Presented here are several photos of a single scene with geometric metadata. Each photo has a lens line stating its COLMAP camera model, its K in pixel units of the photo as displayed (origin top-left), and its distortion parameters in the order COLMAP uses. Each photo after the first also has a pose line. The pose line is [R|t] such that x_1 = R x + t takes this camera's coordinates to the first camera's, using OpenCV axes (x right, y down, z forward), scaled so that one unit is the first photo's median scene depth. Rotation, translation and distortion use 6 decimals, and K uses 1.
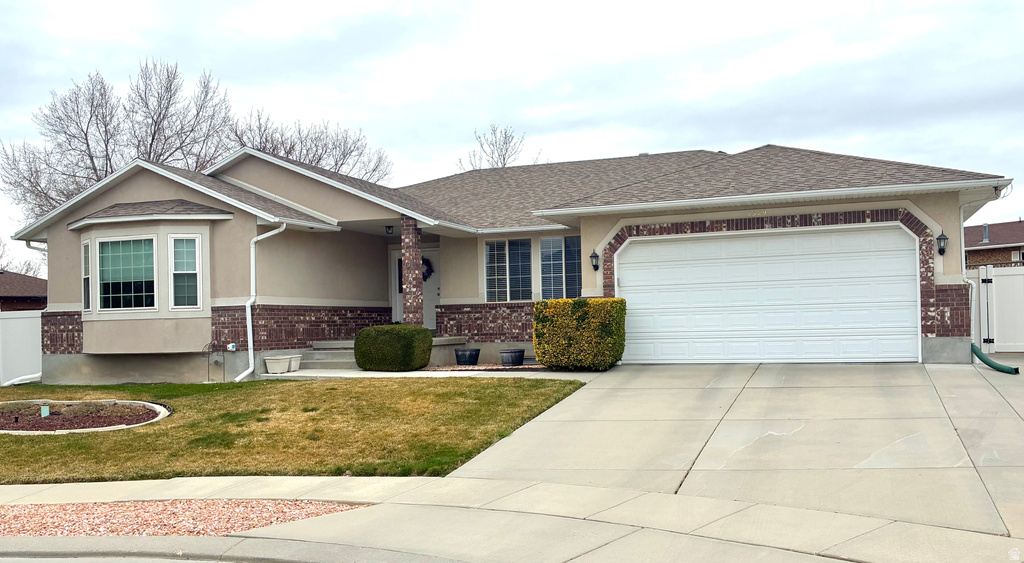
lens RADIAL K [[868.1, 0, 511.9], [0, 868.1, 306.0], [0, 0, 1]] dist [-0.034761, -0.000526]
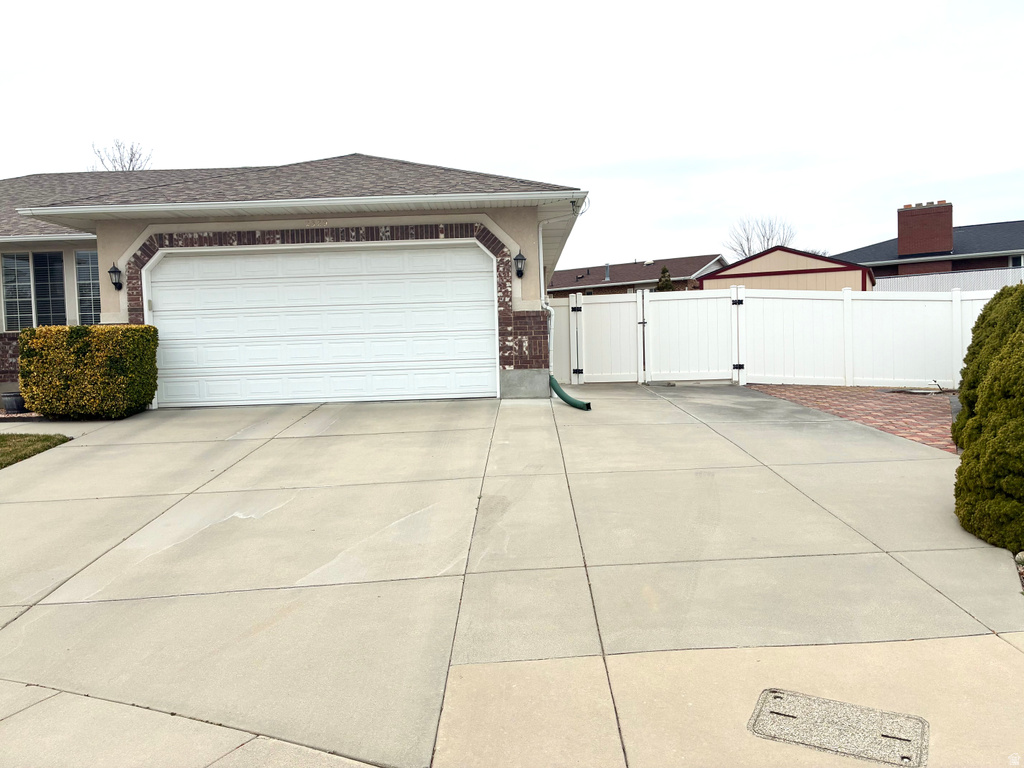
lens RADIAL K [[769.1, 0, 512.0], [0, 769.1, 384.0], [0, 0, 1]] dist [0.002381, -0.001289]
pose [[0.935567, -0.022380, 0.352441, 0.195399], [0.001622, 0.998252, 0.059083, 0.003629], [-0.353147, -0.054704, 0.933967, 0.234823]]
